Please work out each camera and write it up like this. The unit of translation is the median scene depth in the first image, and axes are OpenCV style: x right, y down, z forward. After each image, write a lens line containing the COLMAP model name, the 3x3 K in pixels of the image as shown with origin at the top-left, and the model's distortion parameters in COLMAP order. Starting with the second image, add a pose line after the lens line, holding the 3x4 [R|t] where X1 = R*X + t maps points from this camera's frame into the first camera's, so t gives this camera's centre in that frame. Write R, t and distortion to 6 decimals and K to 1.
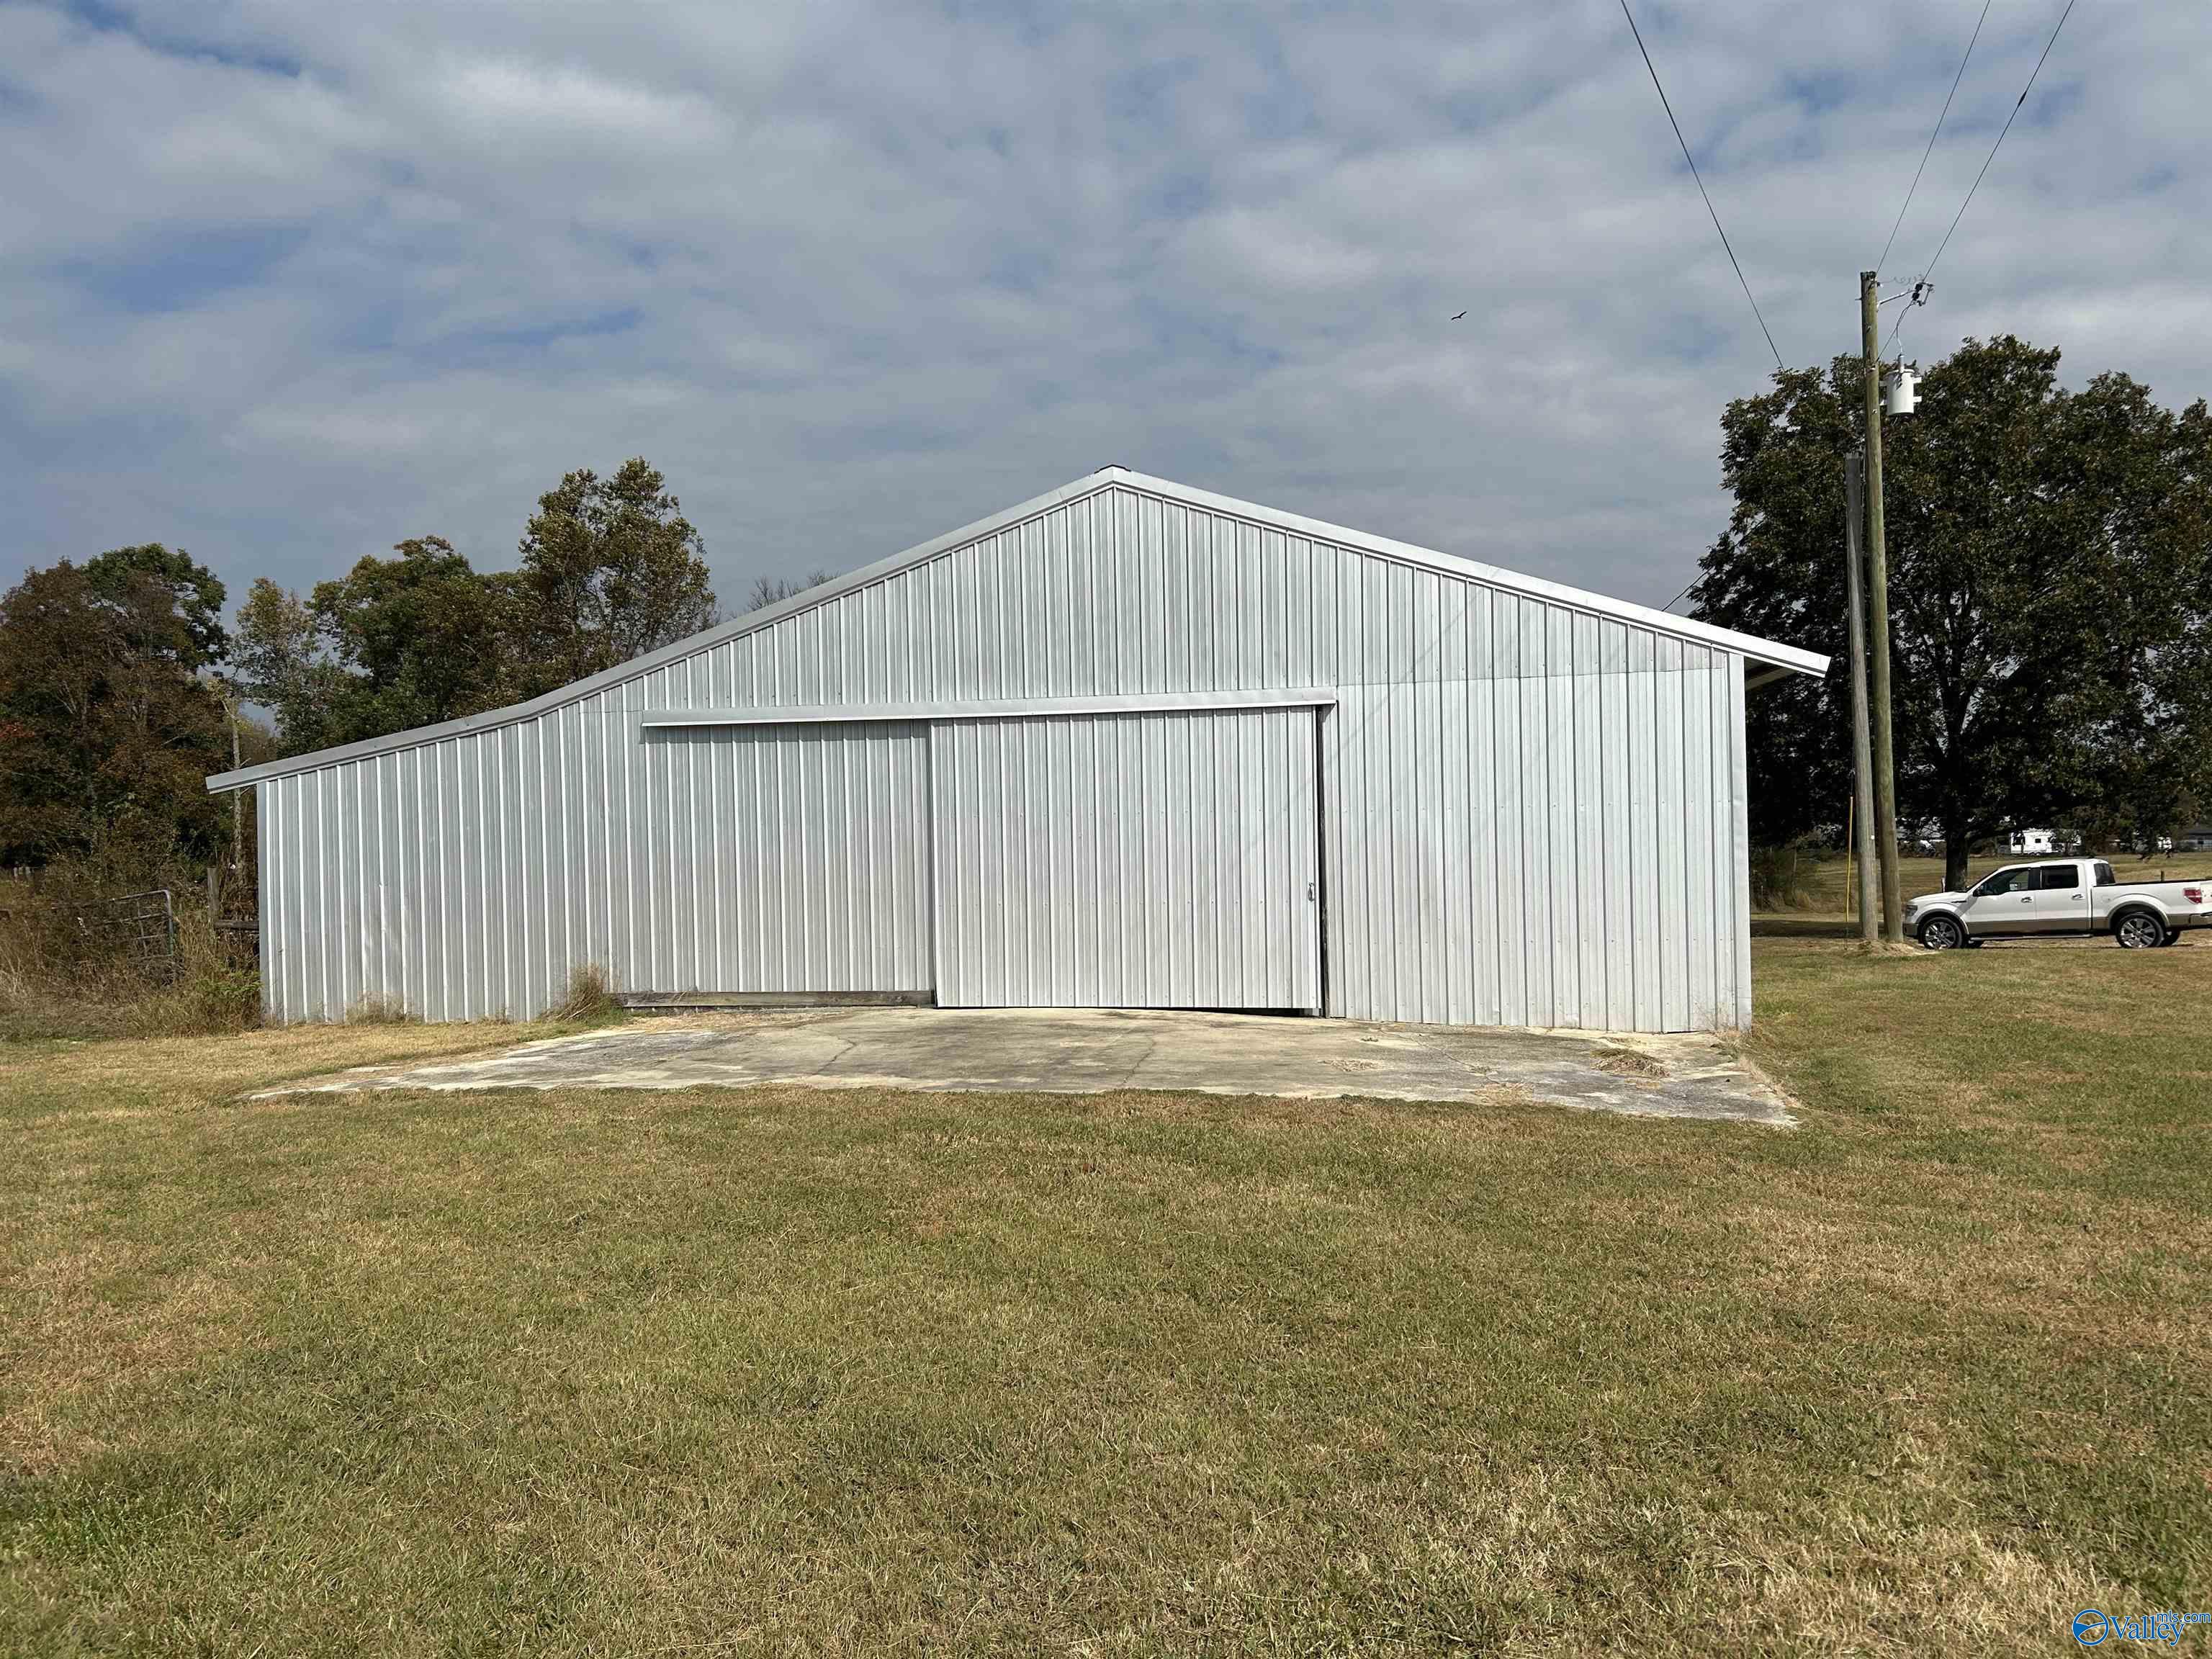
lens RADIAL K [[1692.6, 0, 1108.2], [0, 1692.6, 829.7], [0, 0, 1]] dist [0.009965, -0.004575]
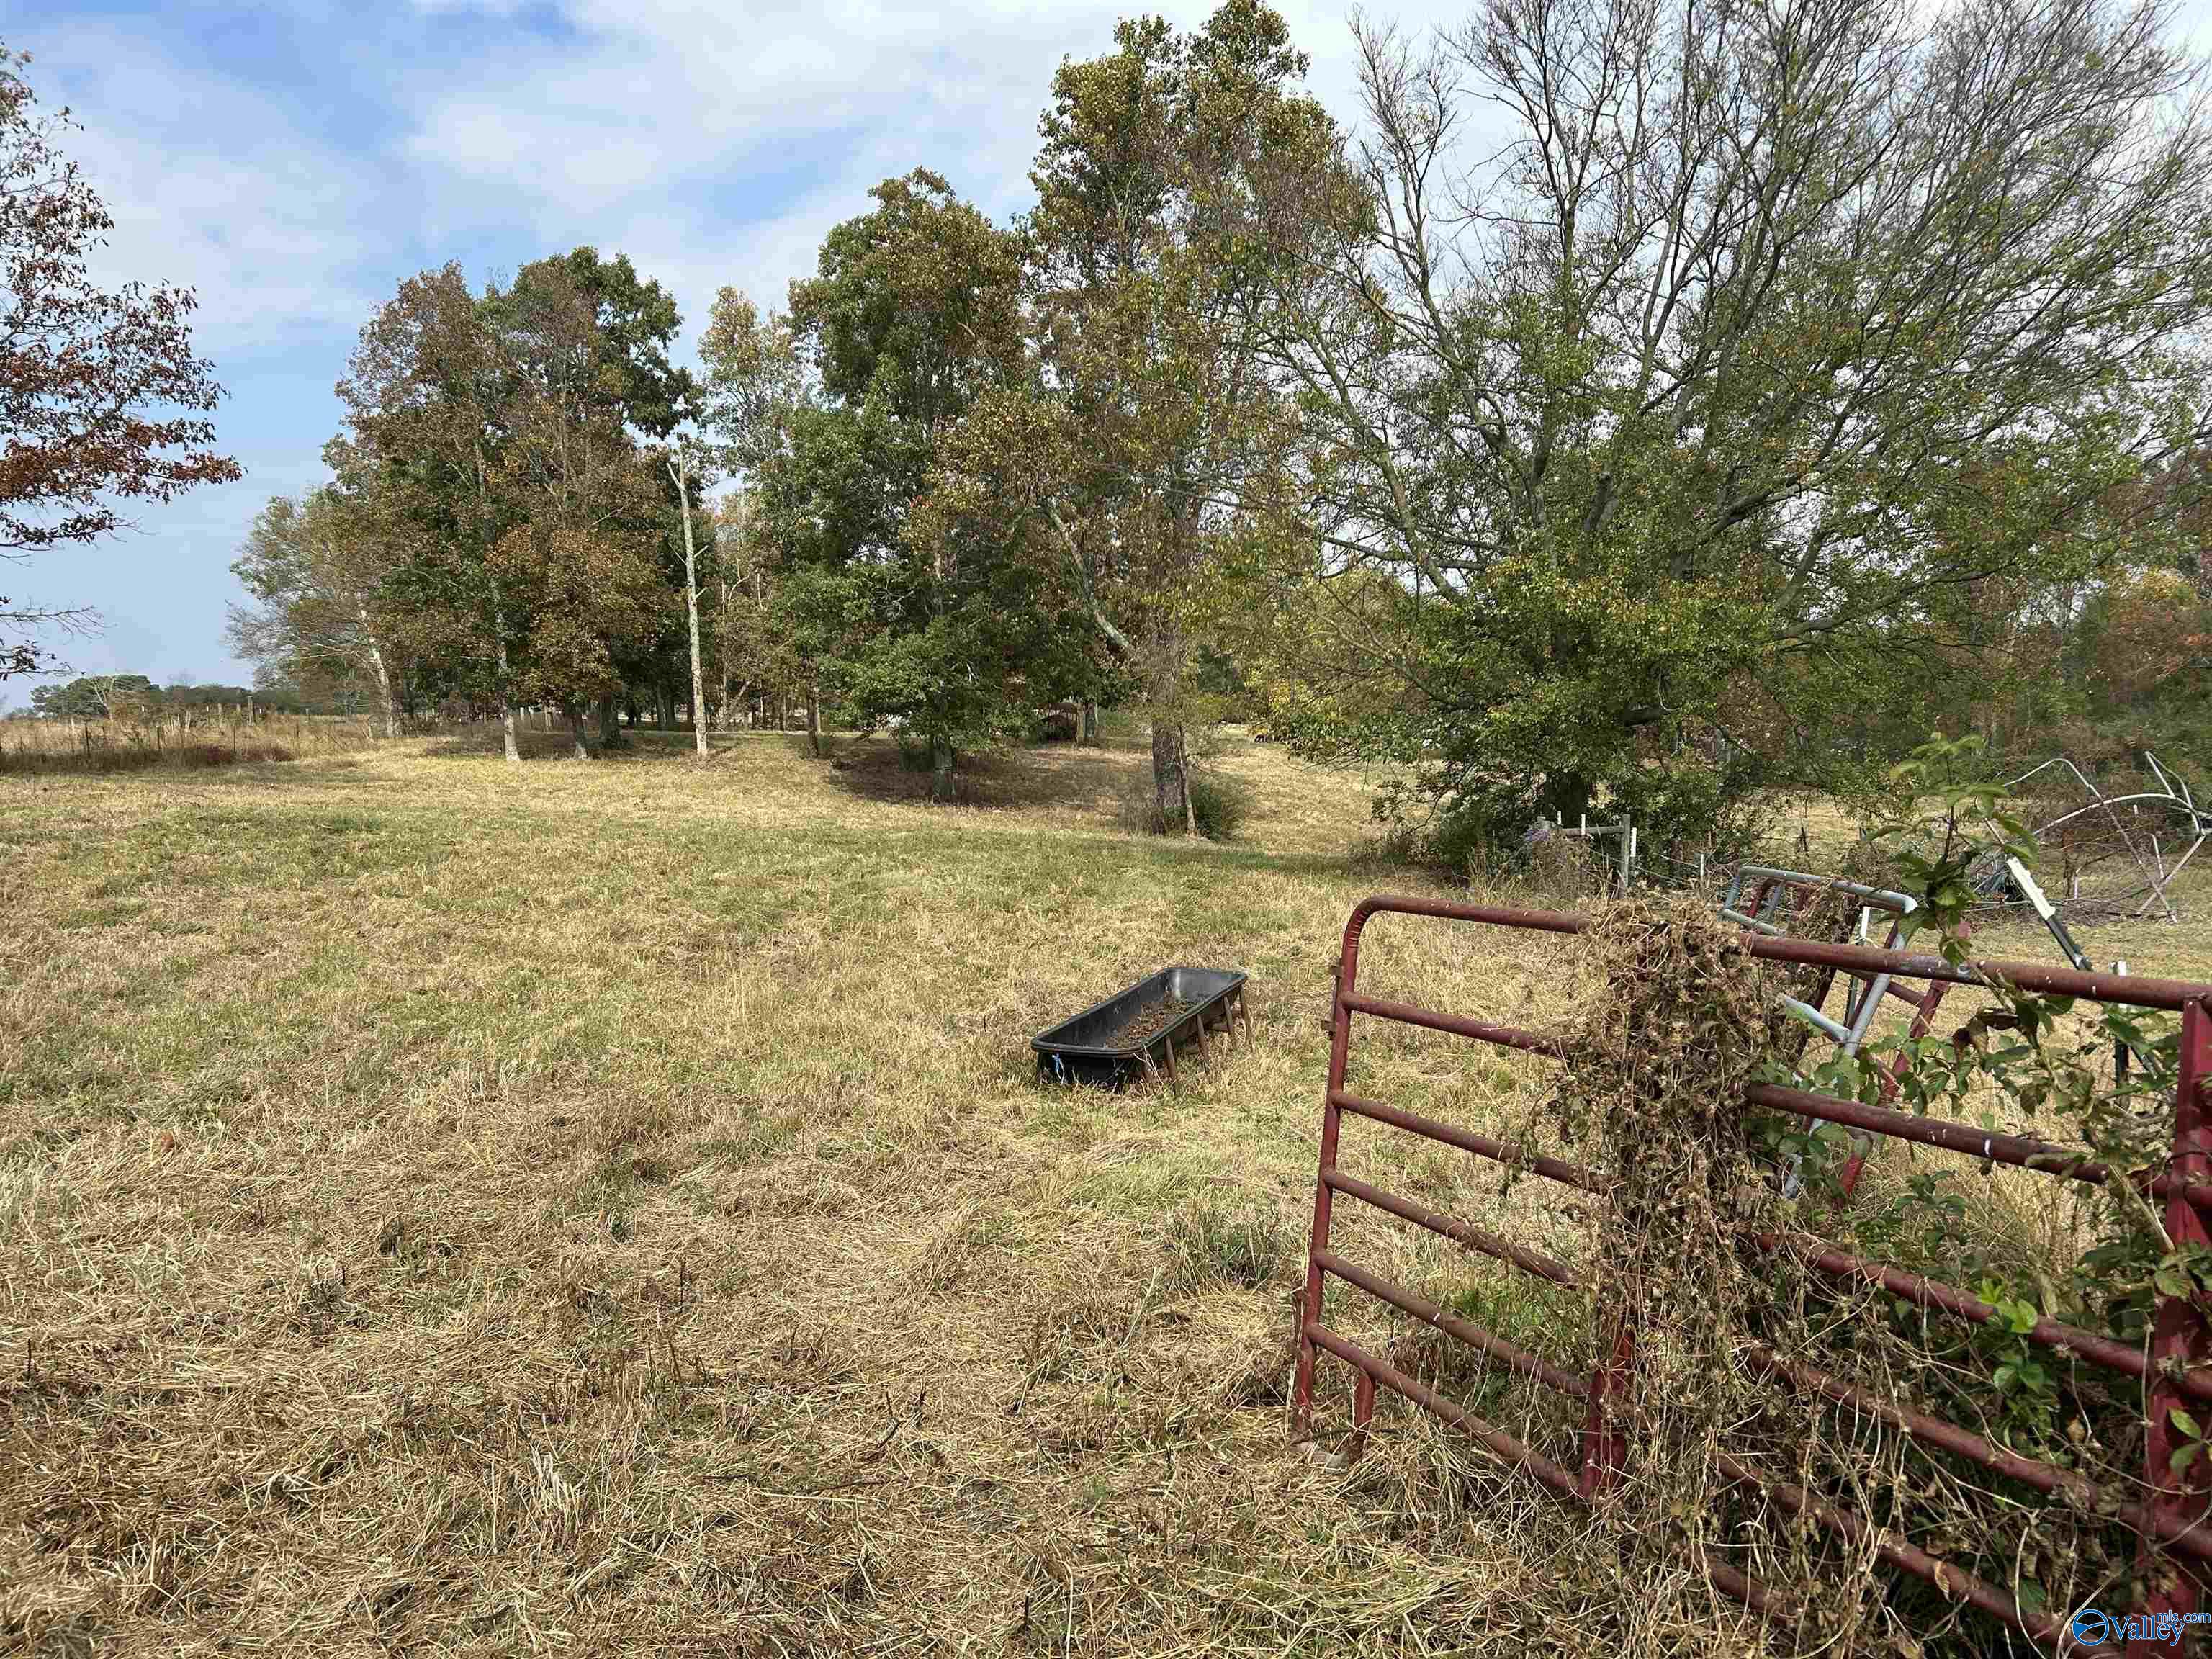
lens RADIAL K [[1692.6, 0, 1106.4], [0, 1692.6, 830.3], [0, 0, 1]] dist [0.009965, -0.004575]
pose [[0.941233, 0.019862, -0.337172, -0.111021], [0.014032, 0.995108, 0.097788, 0.008405], [0.337465, -0.096772, 0.936351, 0.385548]]
